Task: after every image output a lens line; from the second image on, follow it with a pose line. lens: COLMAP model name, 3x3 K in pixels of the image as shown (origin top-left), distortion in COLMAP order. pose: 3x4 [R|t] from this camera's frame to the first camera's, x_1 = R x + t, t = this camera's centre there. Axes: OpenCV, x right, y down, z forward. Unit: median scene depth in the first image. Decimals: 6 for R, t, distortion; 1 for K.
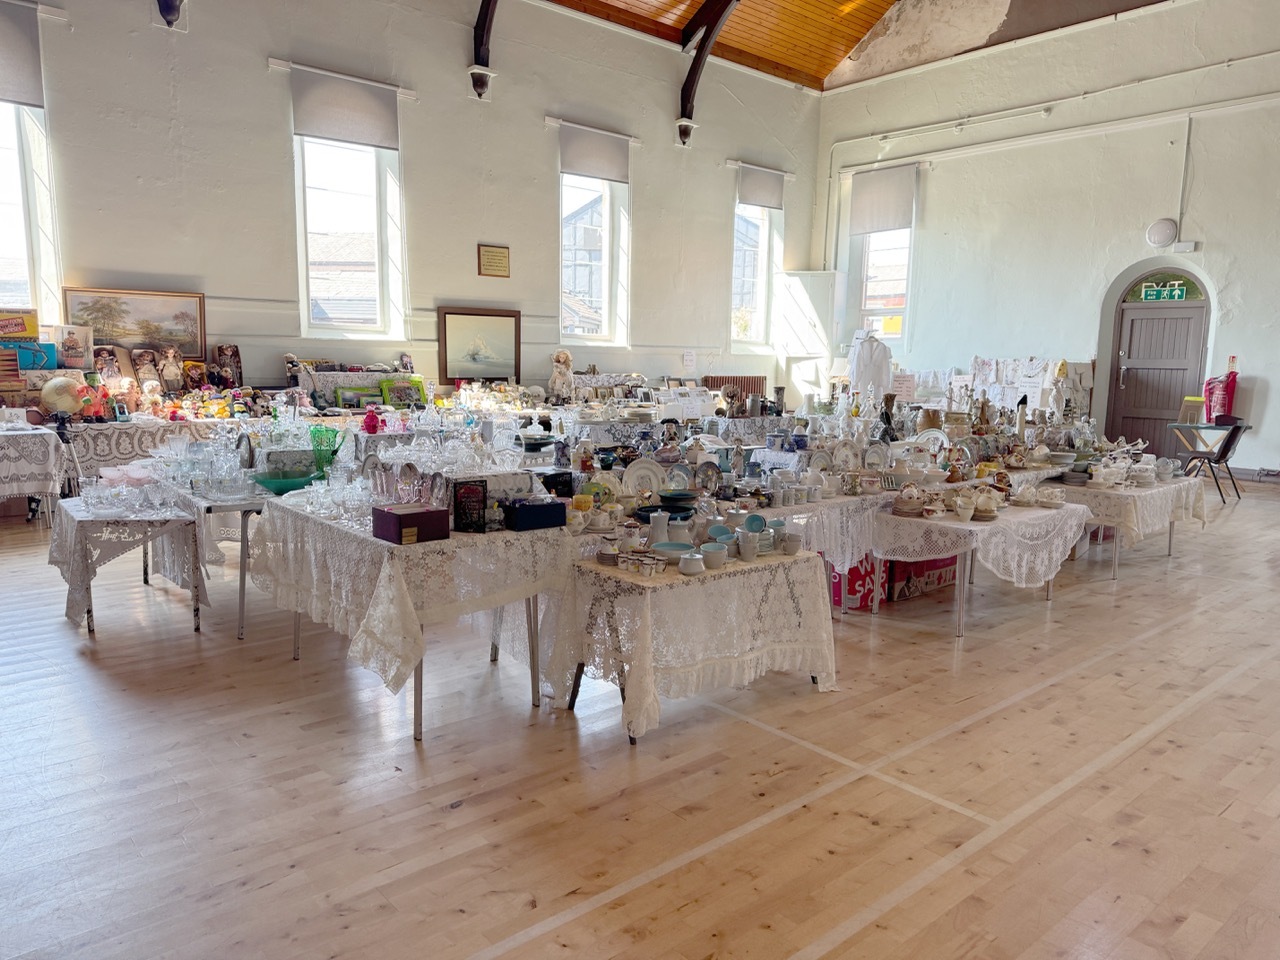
lens RADIAL K [[904.6, 0, 640.0], [0, 904.6, 480.0], [0, 0, 1]] dist [0.092978, -0.113364]
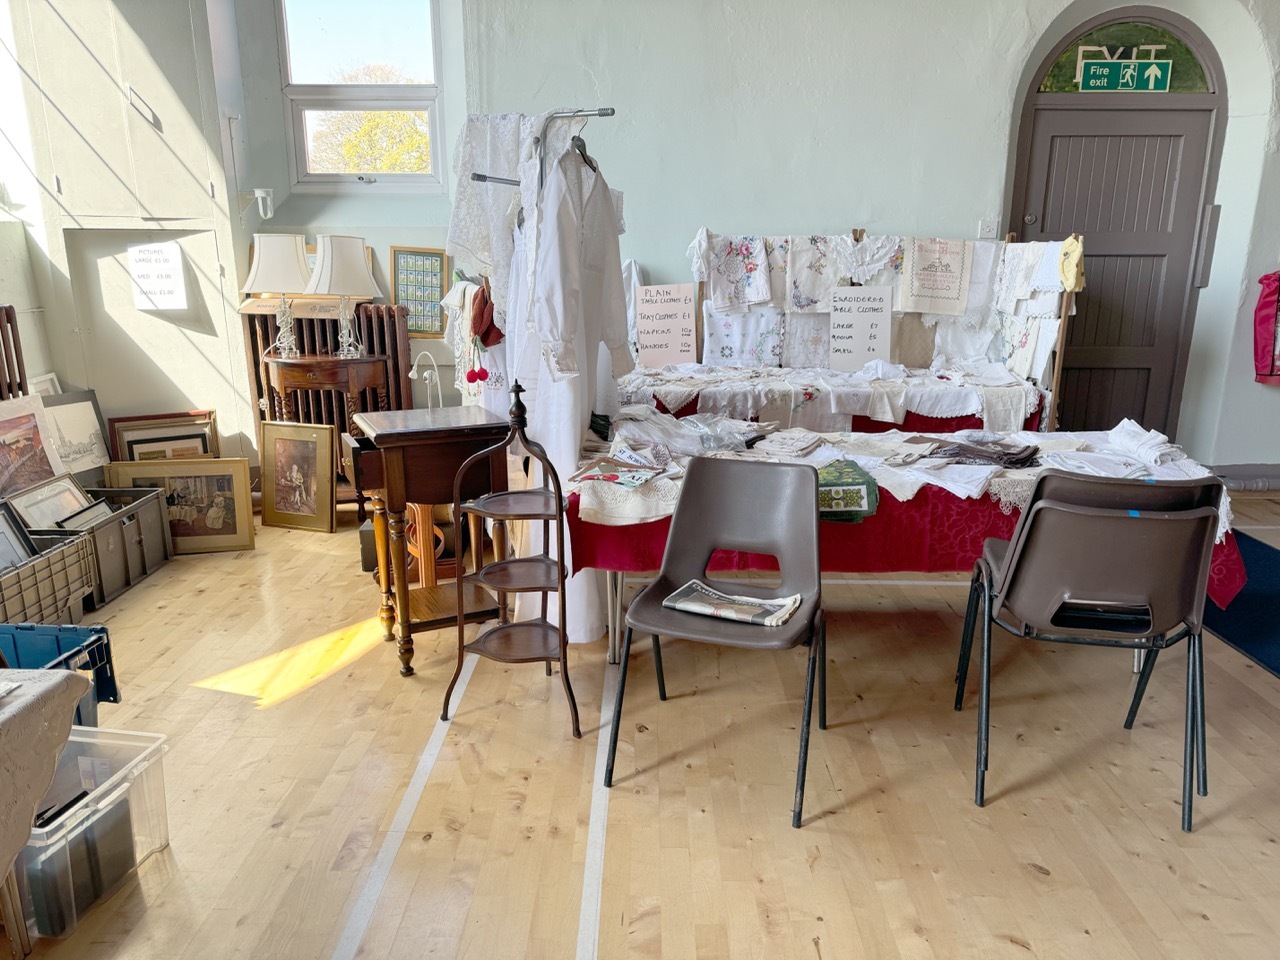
lens RADIAL K [[904.6, 0, 640.0], [0, 904.6, 480.0], [0, 0, 1]] dist [0.092978, -0.113364]
pose [[0.670157, -0.197489, 0.715463, 0.078101], [0.106744, 0.979575, 0.170407, -0.113718], [-0.734503, -0.037828, 0.677550, 0.856338]]
